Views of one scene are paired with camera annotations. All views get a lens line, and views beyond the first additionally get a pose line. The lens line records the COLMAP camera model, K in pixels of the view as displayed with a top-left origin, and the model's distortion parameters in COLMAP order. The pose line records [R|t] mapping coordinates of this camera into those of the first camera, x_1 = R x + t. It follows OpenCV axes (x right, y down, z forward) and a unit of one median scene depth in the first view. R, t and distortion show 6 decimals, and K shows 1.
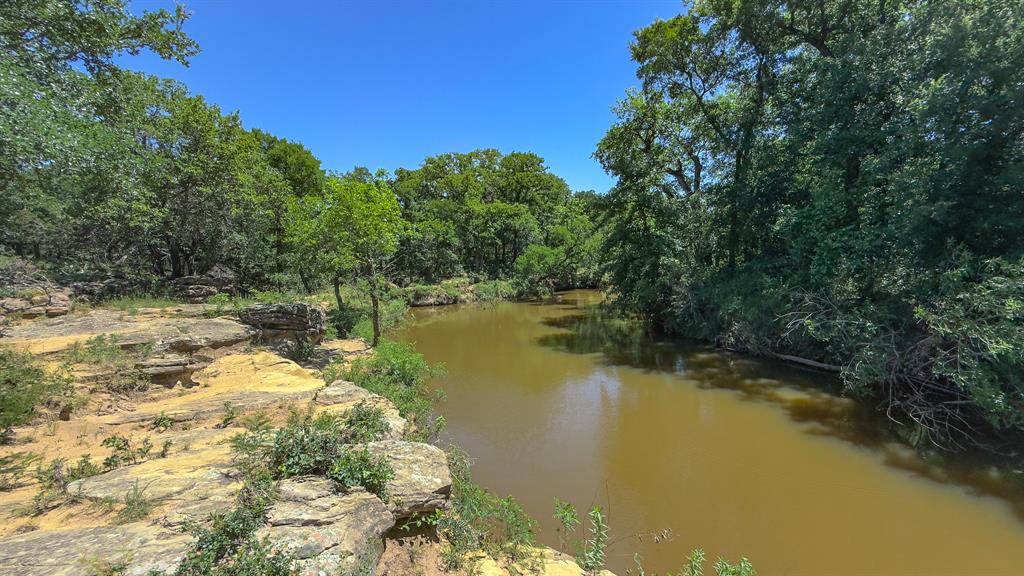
lens RADIAL K [[417.8, 0, 511.8], [0, 417.8, 288.3], [0, 0, 1]] dist [0.000087, -0.000012]
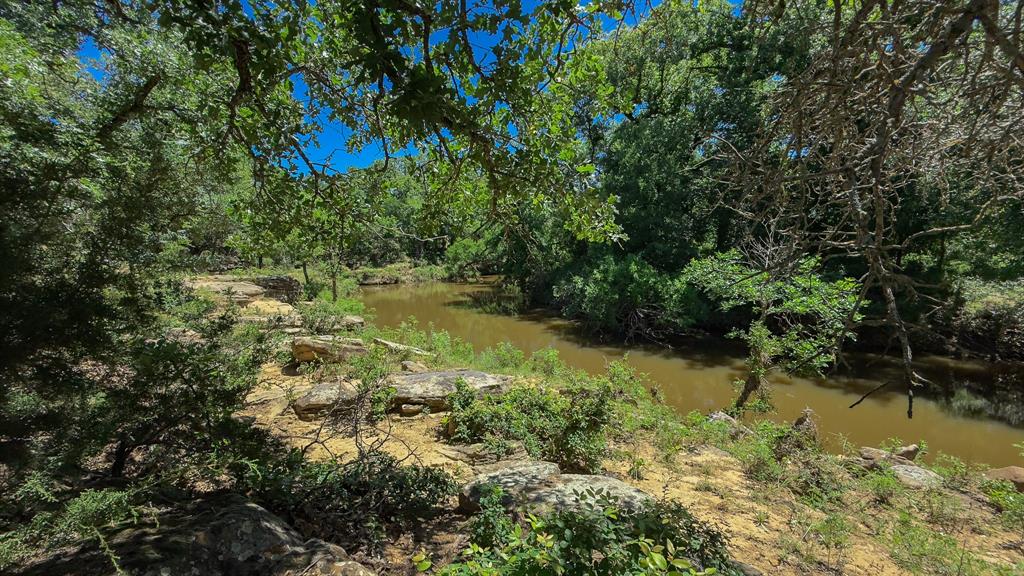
lens RADIAL K [[417.8, 0, 514.8], [0, 417.8, 283.3], [0, 0, 1]] dist [0.000087, -0.000012]
pose [[0.993674, 0.009463, 0.111904, 0.073820], [-0.011467, 0.999785, 0.017280, 0.010163], [-0.111717, -0.018454, 0.993569, -0.275580]]
